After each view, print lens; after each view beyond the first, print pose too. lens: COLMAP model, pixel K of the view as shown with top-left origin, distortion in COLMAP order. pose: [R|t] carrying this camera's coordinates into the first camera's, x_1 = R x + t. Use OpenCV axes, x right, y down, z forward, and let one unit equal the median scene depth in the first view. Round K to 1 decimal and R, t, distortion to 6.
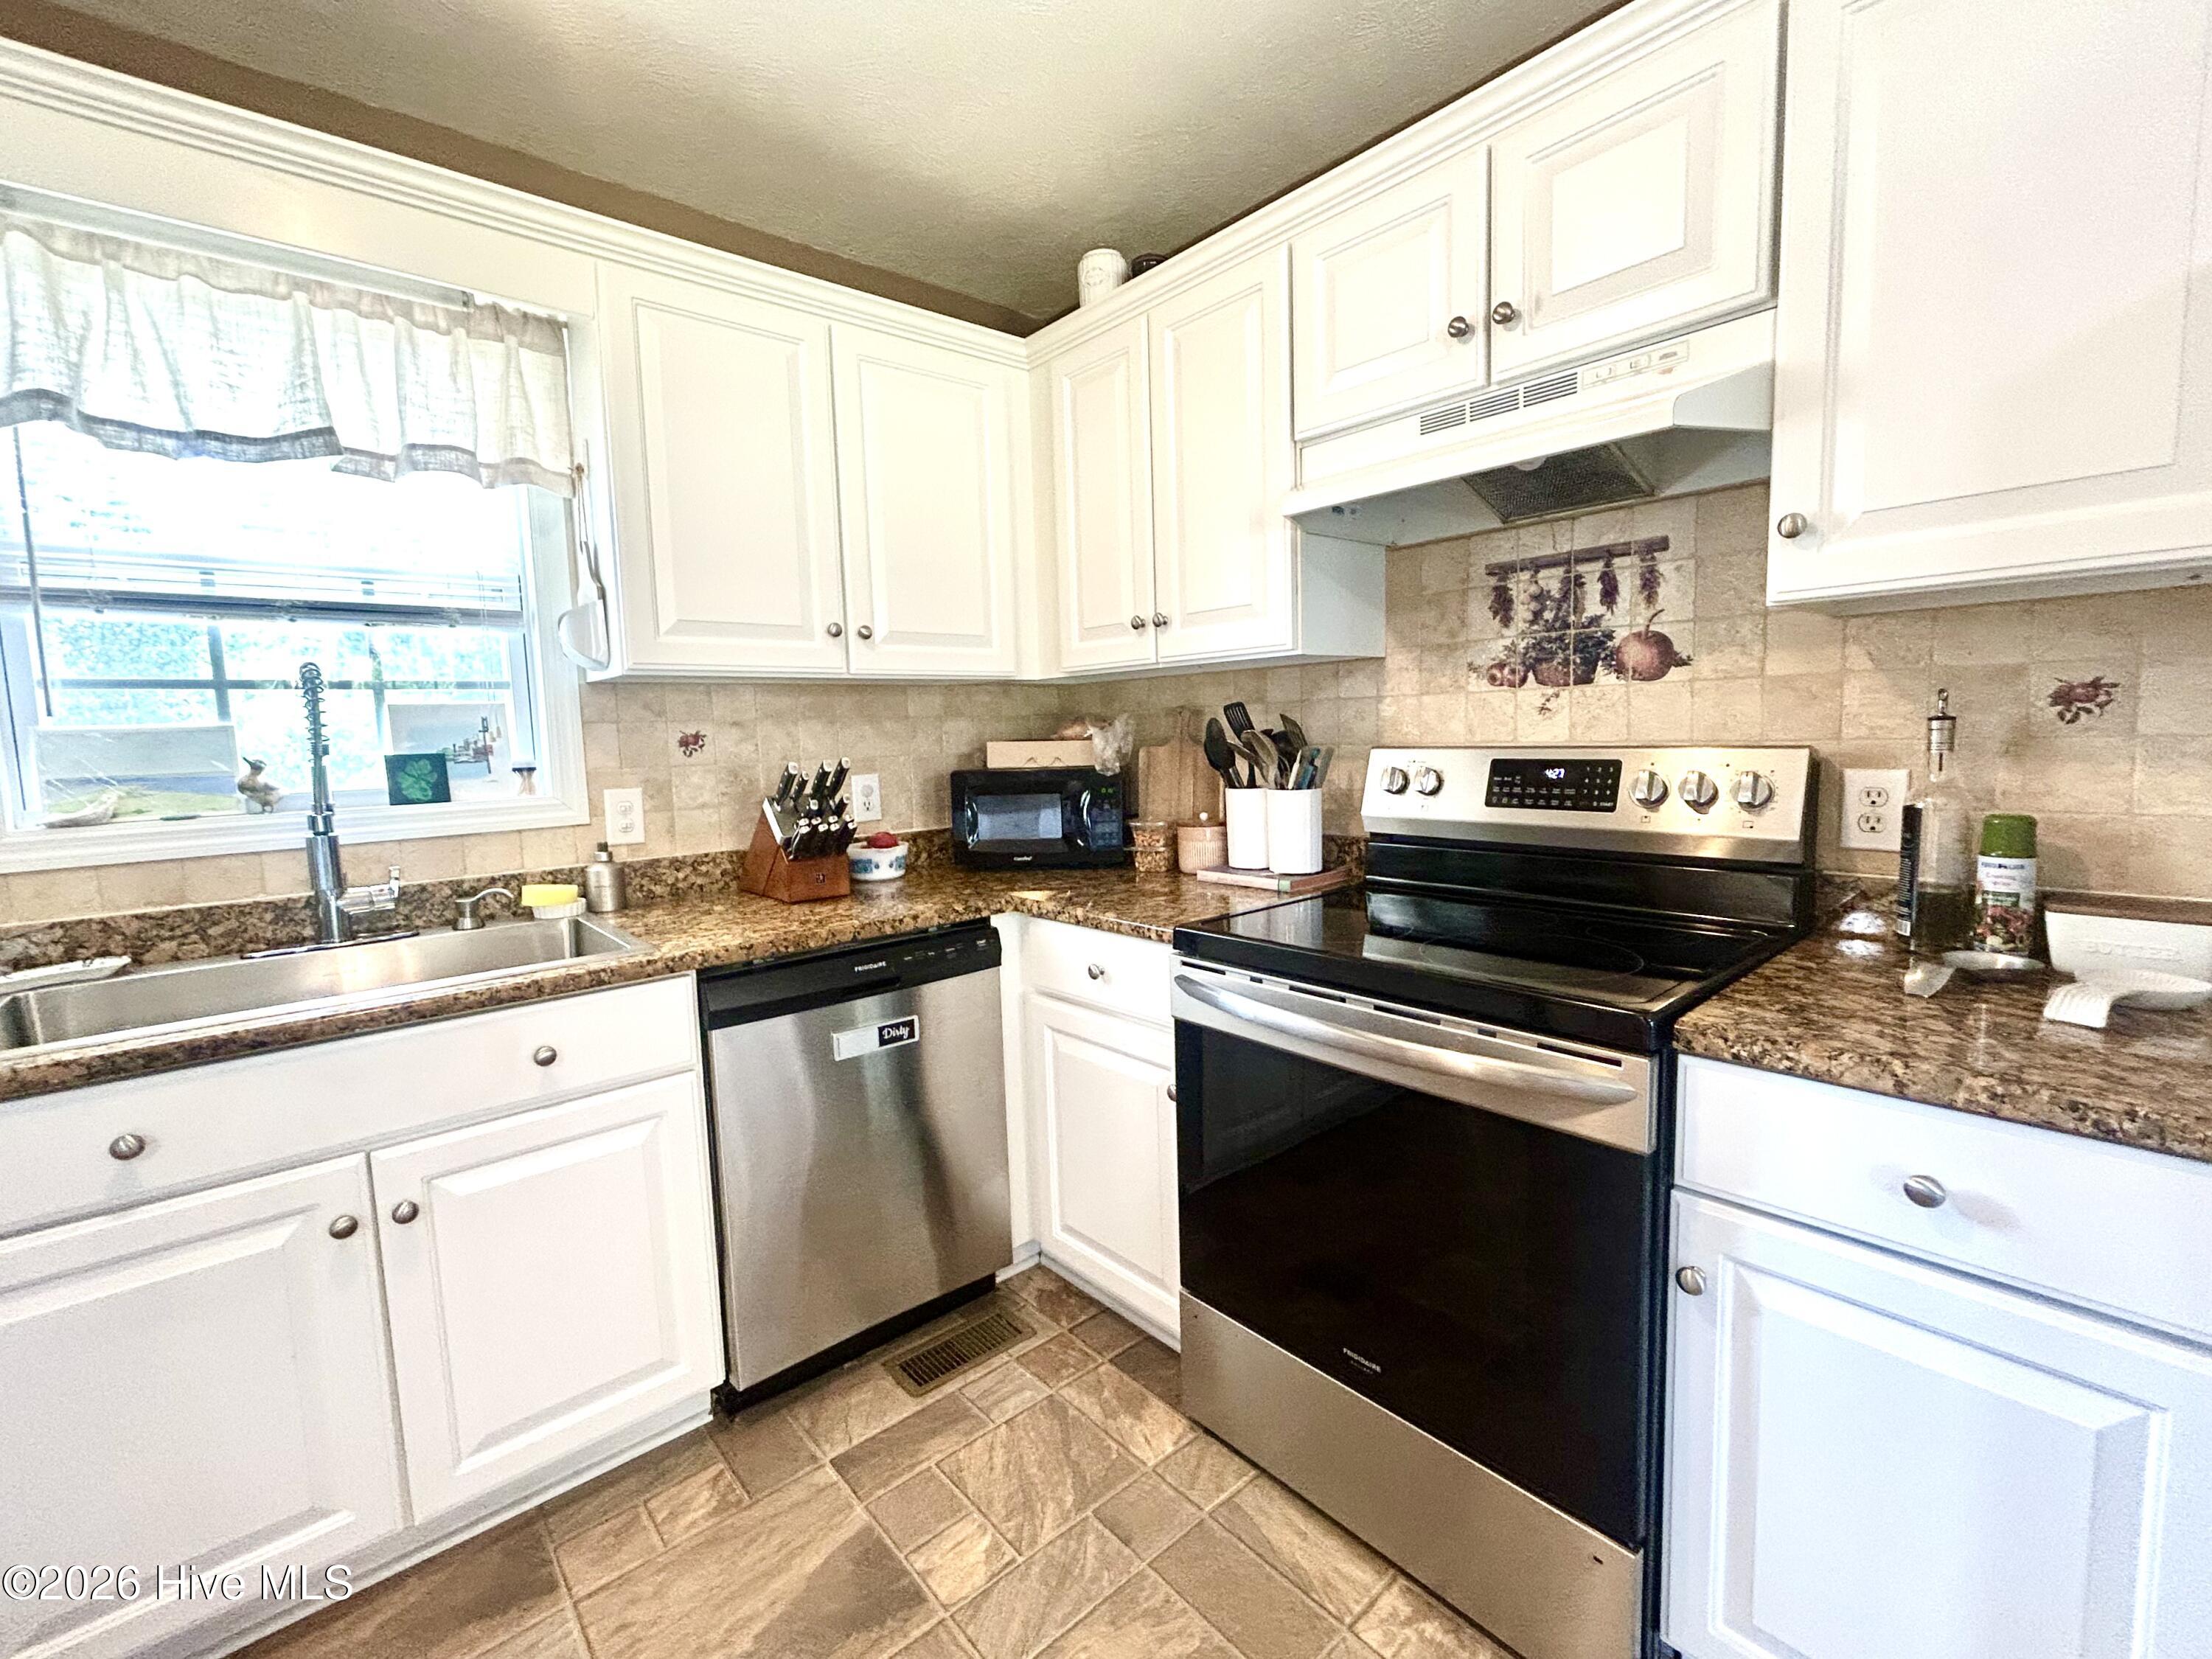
lens RADIAL K [[953.9, 0, 1112.2], [0, 953.9, 826.0], [0, 0, 1]] dist [-0.004069, 0.001138]
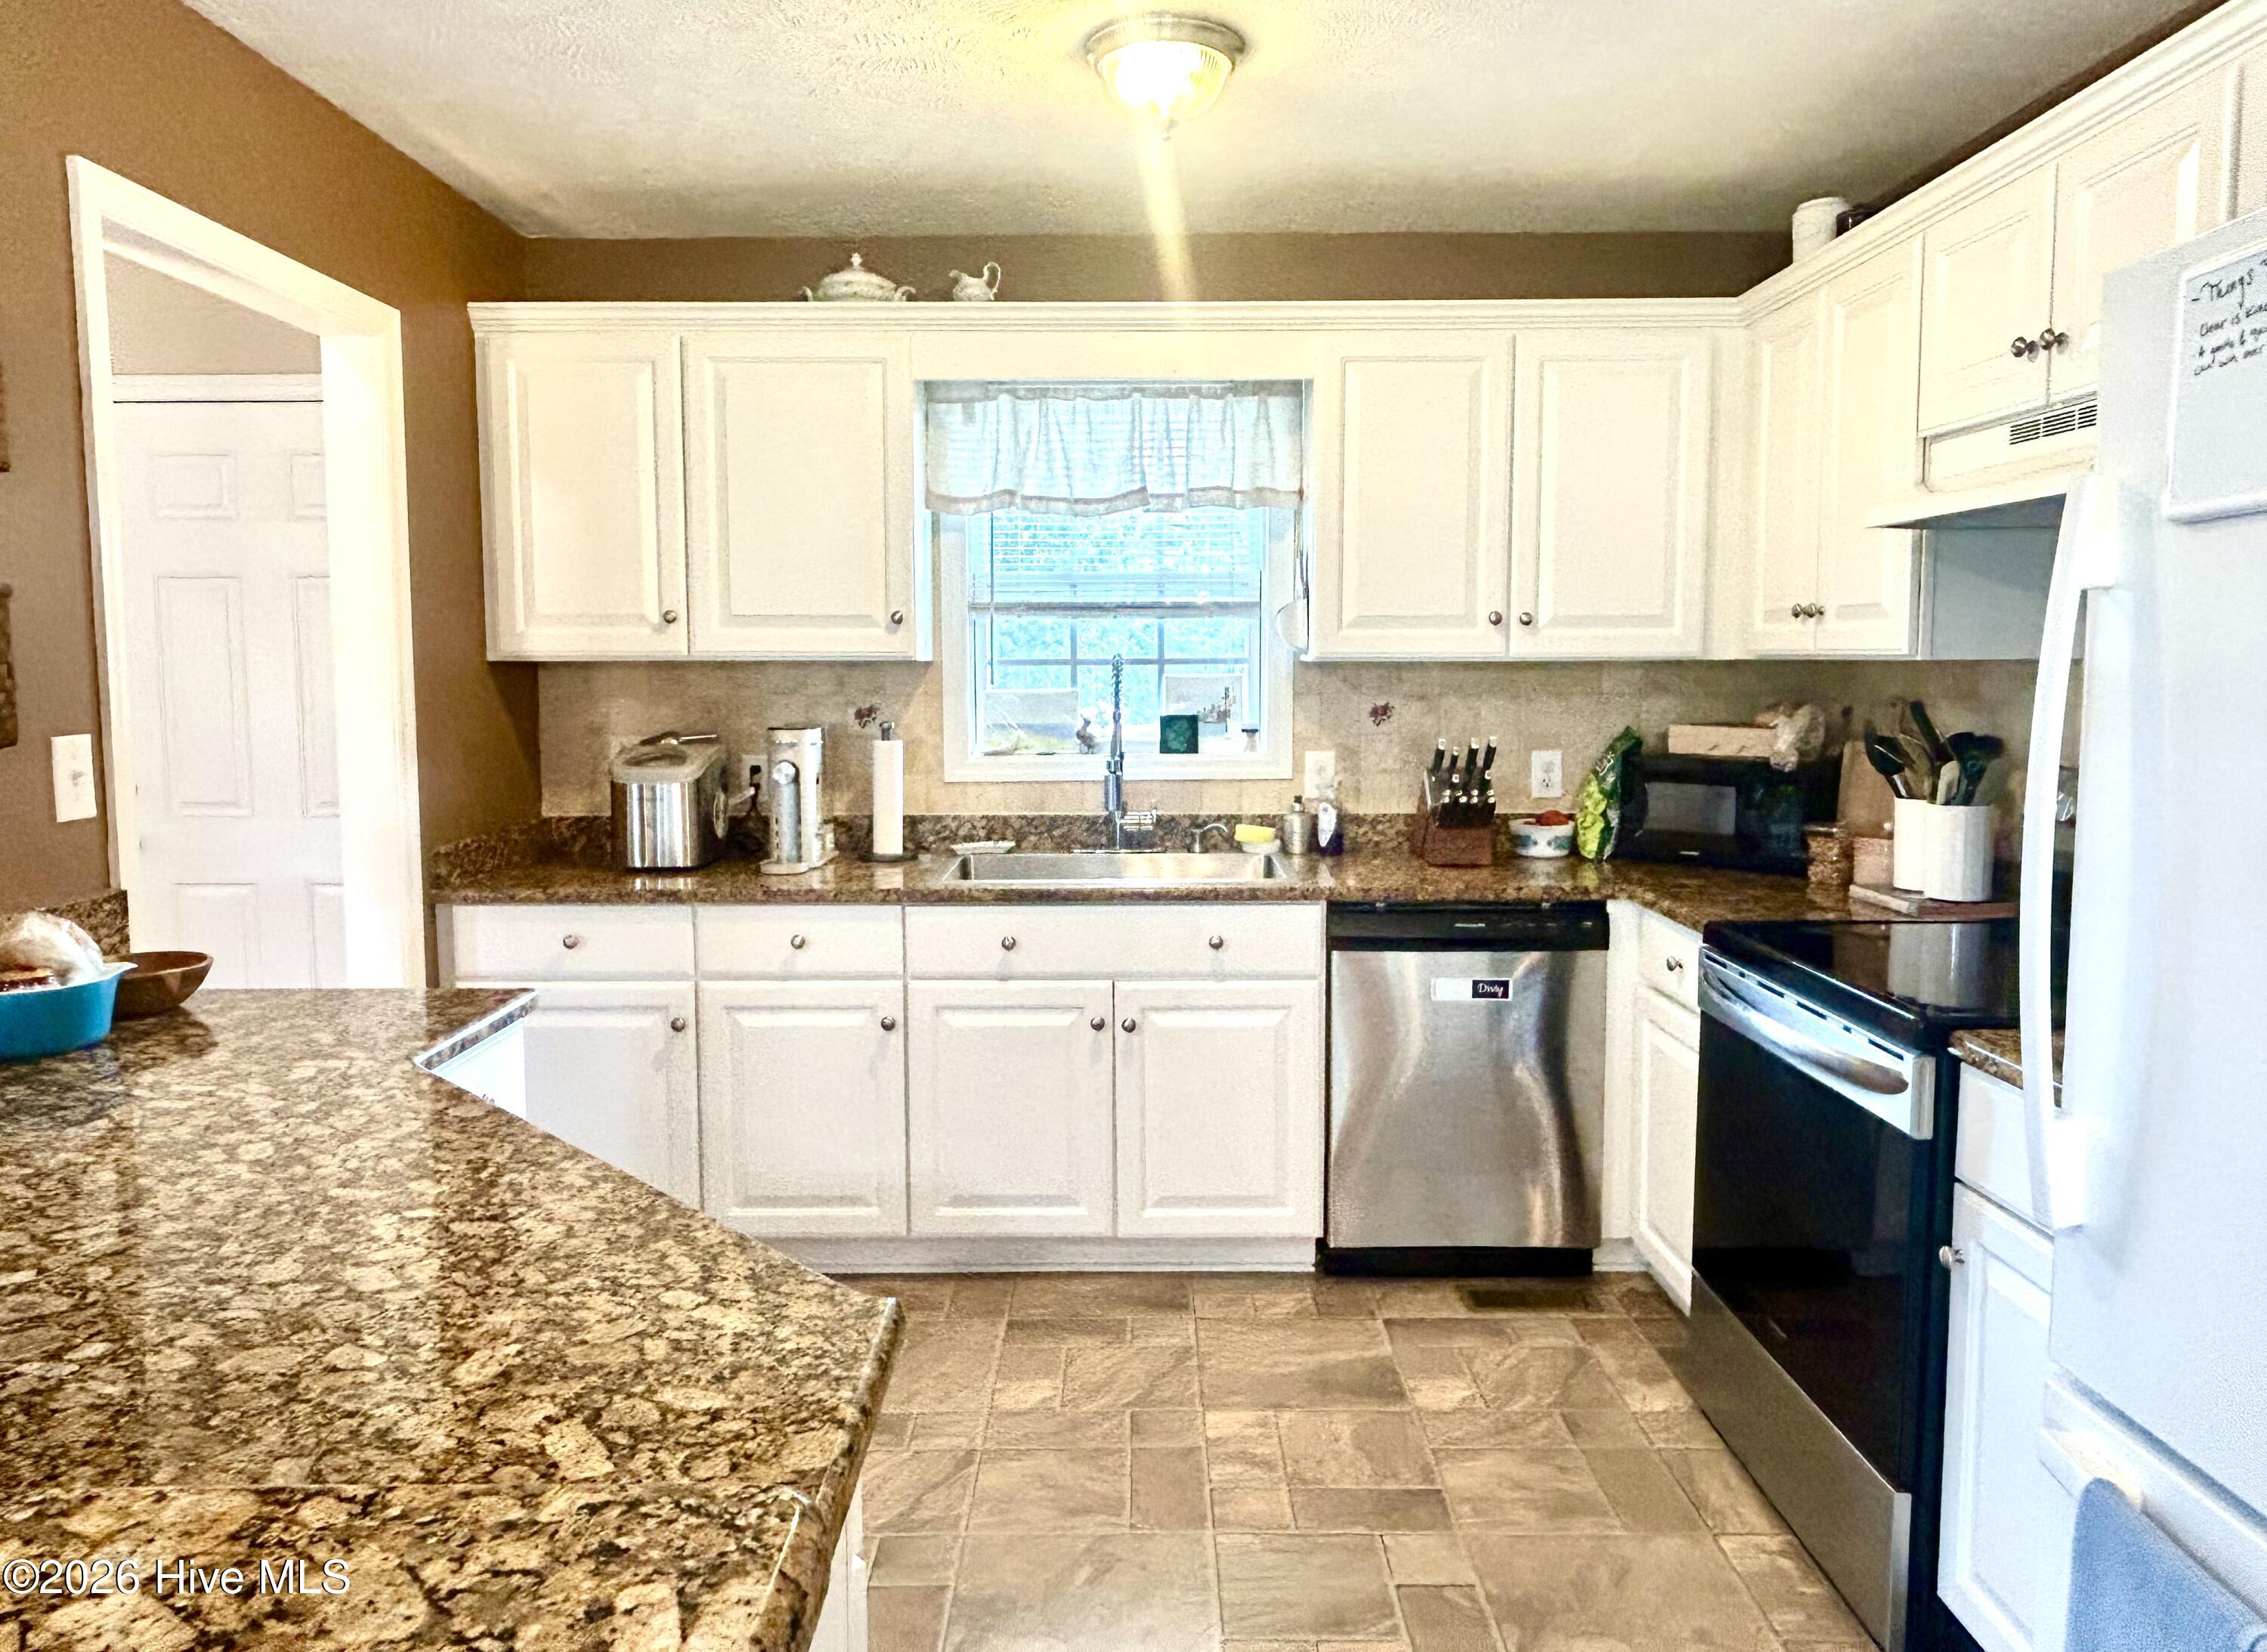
lens RADIAL K [[1490.1, 0, 1137.2], [0, 1490.1, 808.6], [0, 0, 1]] dist [-0.005433, -0.005774]
pose [[0.753211, 0.093554, -0.651092, 0.597026], [-0.086886, 0.995311, 0.042500, -0.031927], [0.652015, 0.024560, 0.757808, -0.612922]]
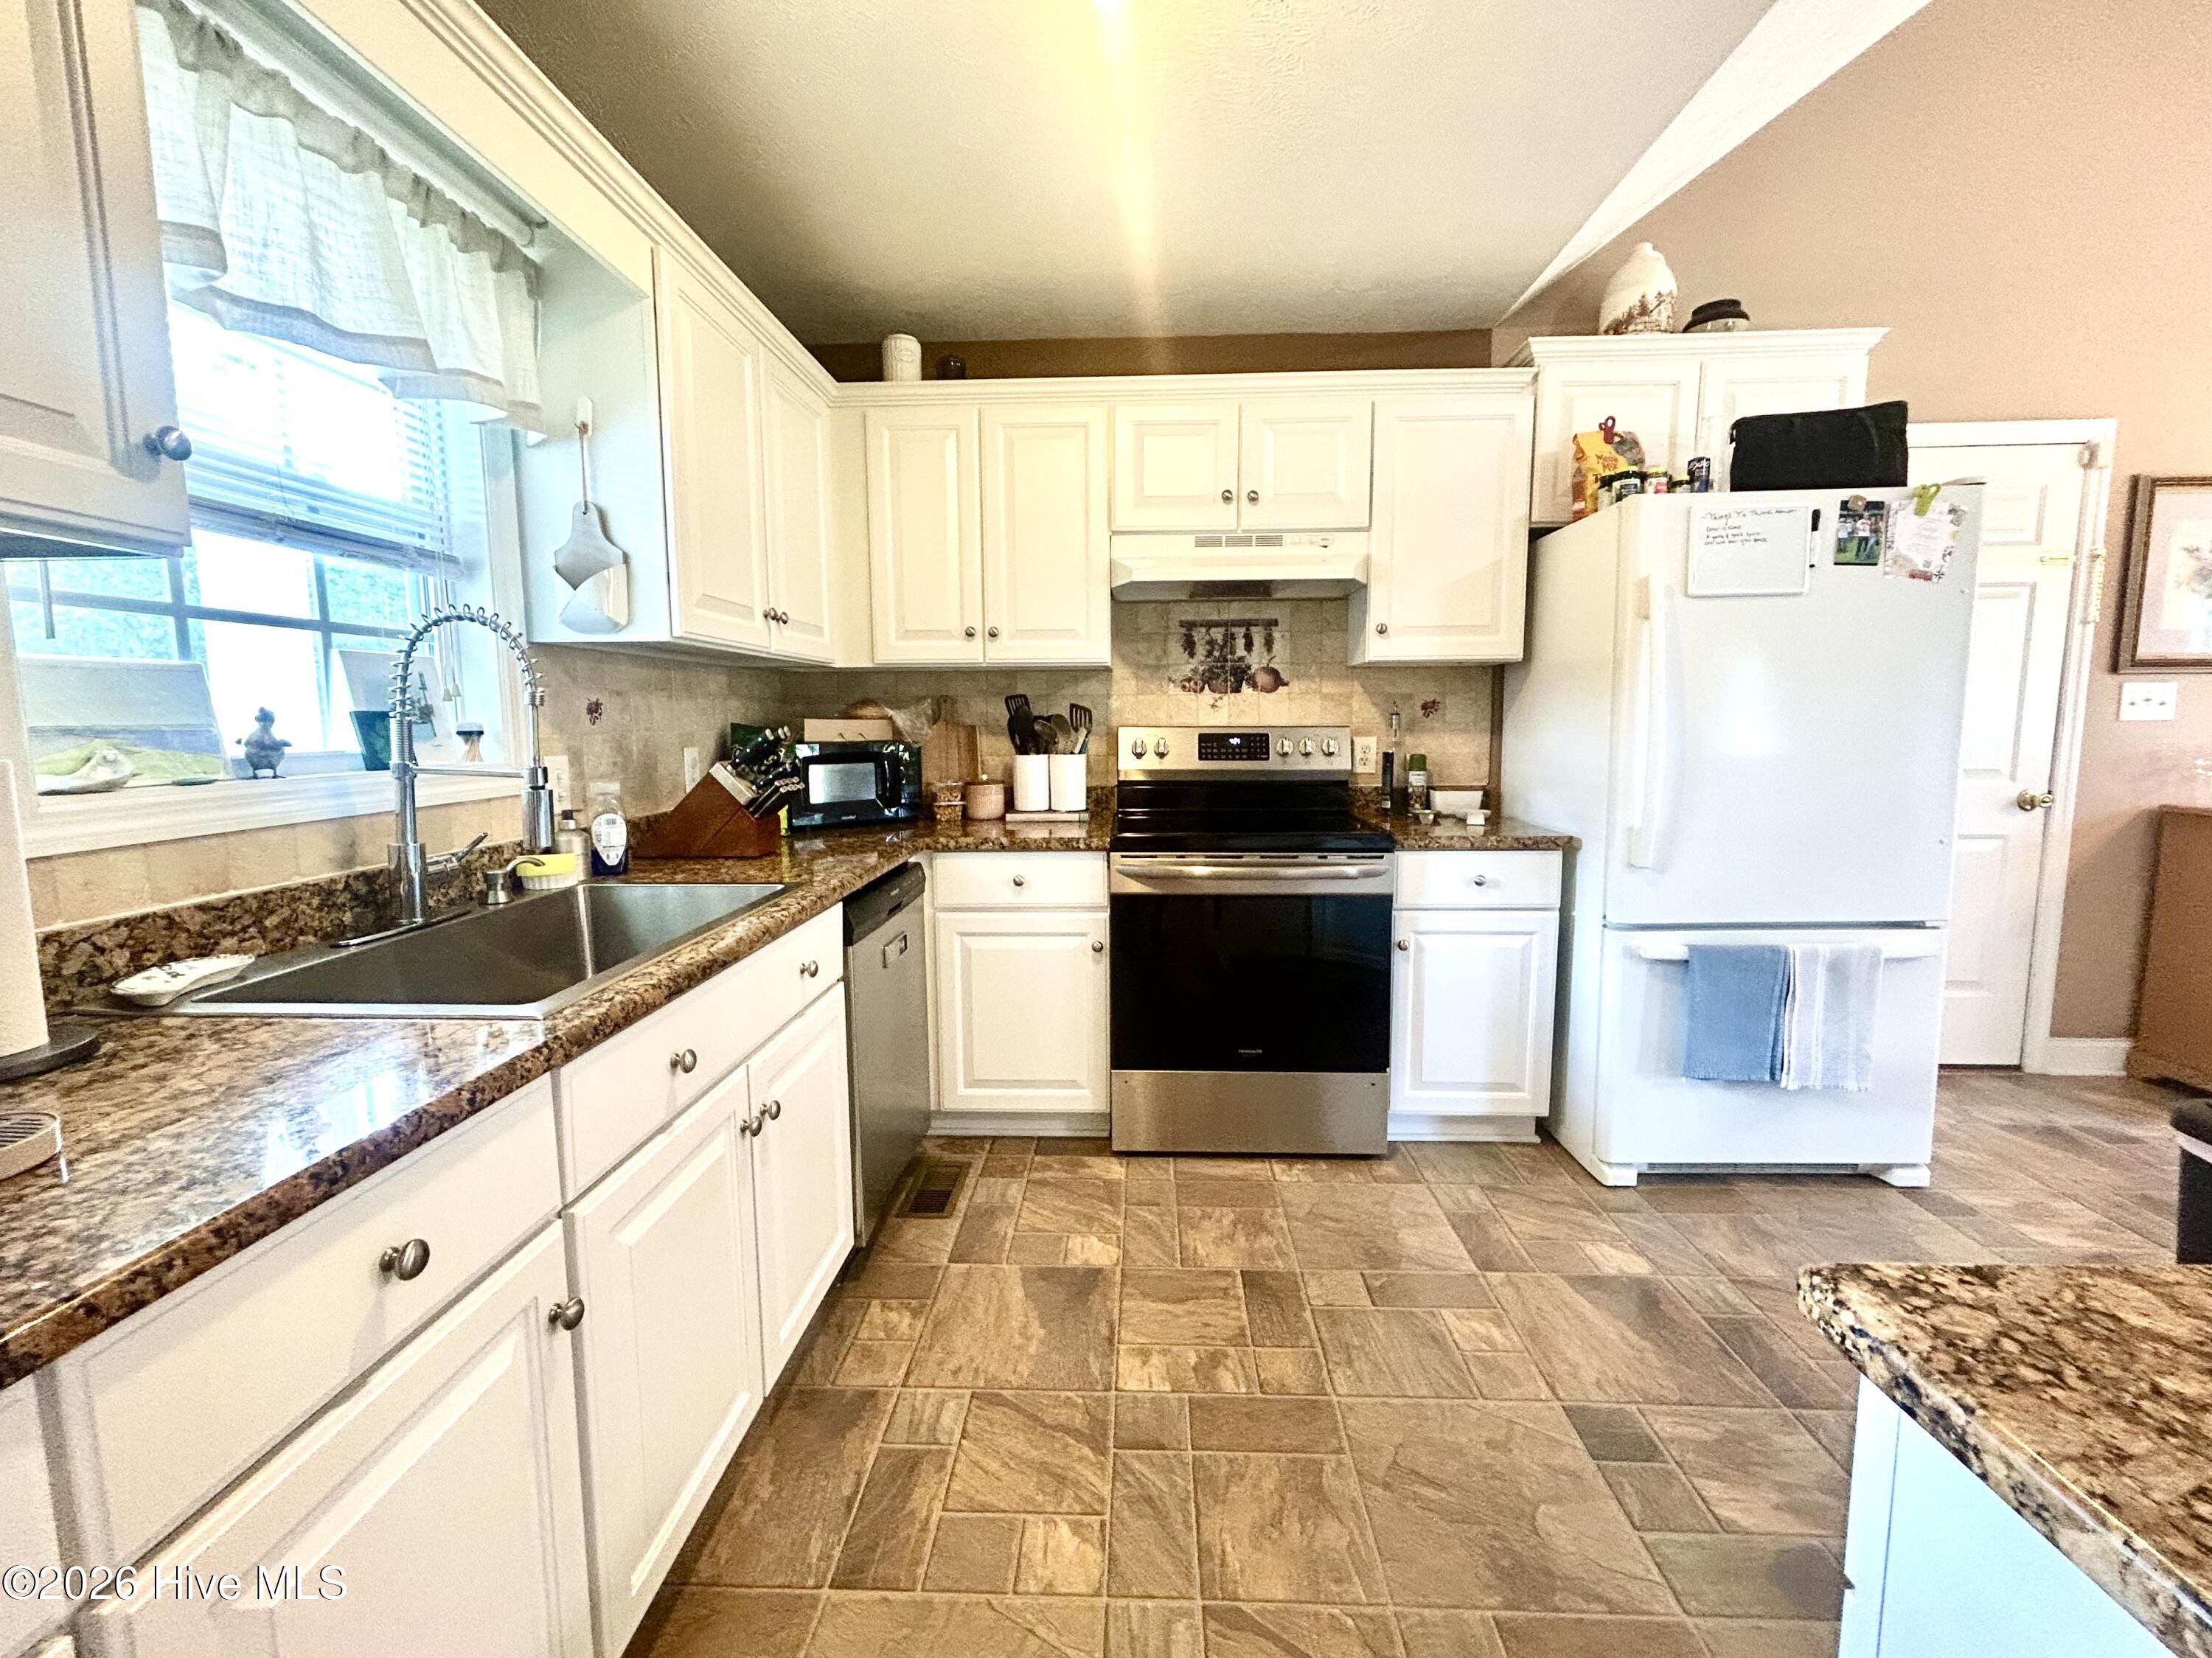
lens RADIAL K [[926.2, 0, 1109.4], [0, 926.2, 825.3], [0, 0, 1]] dist [-0.001680, 0.000032]
pose [[0.689488, -0.056922, 0.722057, -0.947635], [0.059139, 0.998003, 0.022205, 0.050089], [-0.721879, 0.027392, 0.691477, -0.048794]]
